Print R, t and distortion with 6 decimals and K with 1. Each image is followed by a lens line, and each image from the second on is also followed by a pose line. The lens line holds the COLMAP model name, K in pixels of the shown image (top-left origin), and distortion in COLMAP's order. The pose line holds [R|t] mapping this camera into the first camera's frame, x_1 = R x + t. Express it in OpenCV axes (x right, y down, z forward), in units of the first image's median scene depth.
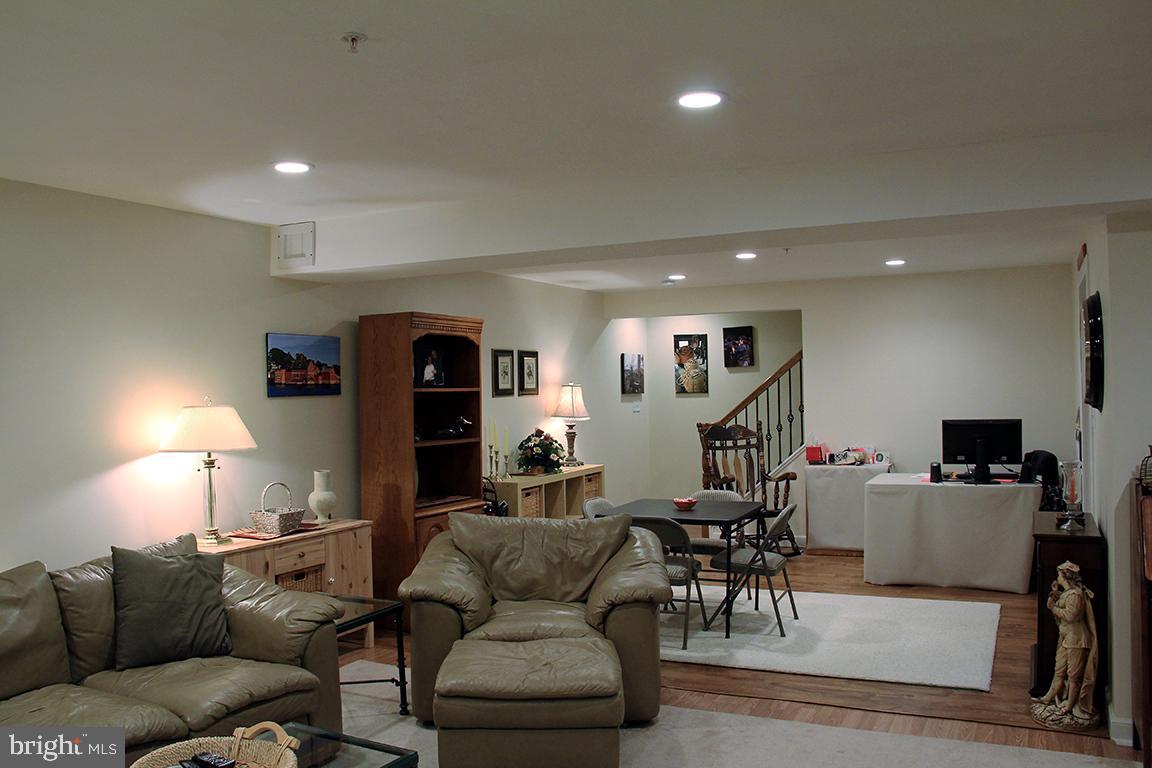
lens RADIAL K [[945.1, 0, 576.0], [0, 945.1, 384.0], [0, 0, 1]] dist [-0.185004, 0.139598]
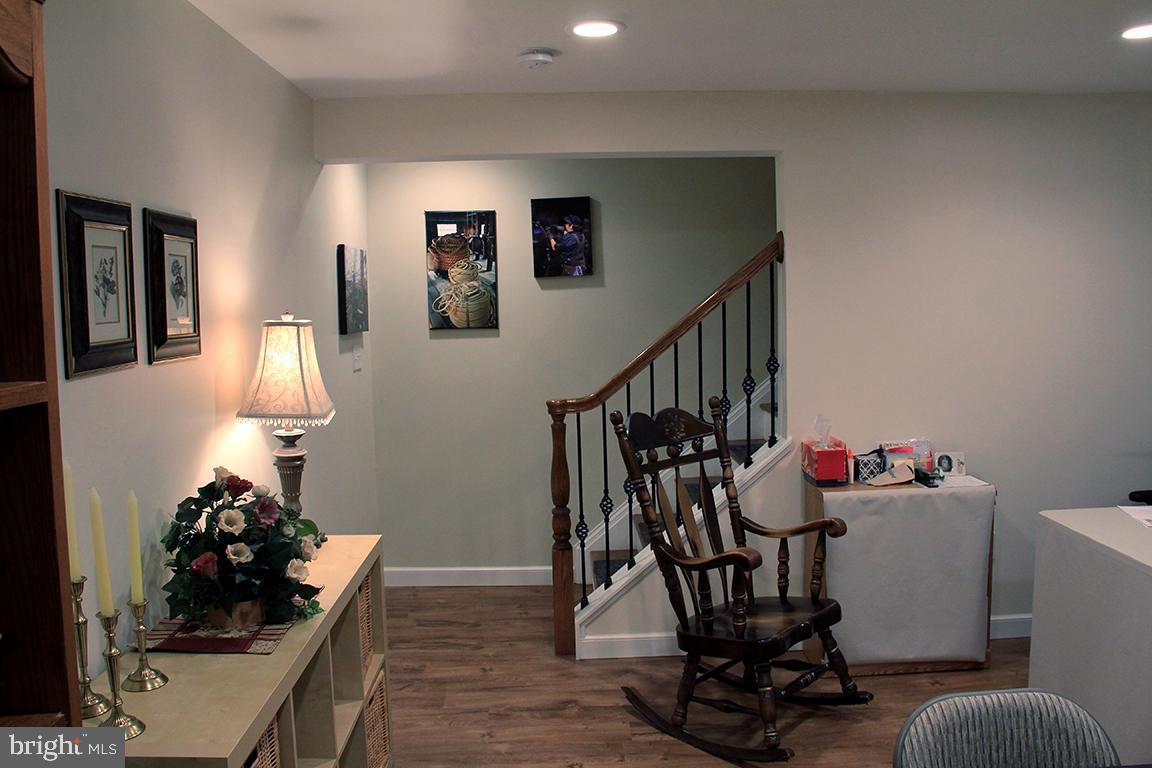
lens RADIAL K [[945.1, 0, 576.0], [0, 945.1, 384.0], [0, 0, 1]] dist [-0.185004, 0.139598]
pose [[0.880406, -0.039609, 0.472563, -0.063628], [-0.001278, 0.996304, 0.085888, -0.004596], [-0.474218, -0.076220, 0.877102, 0.553932]]
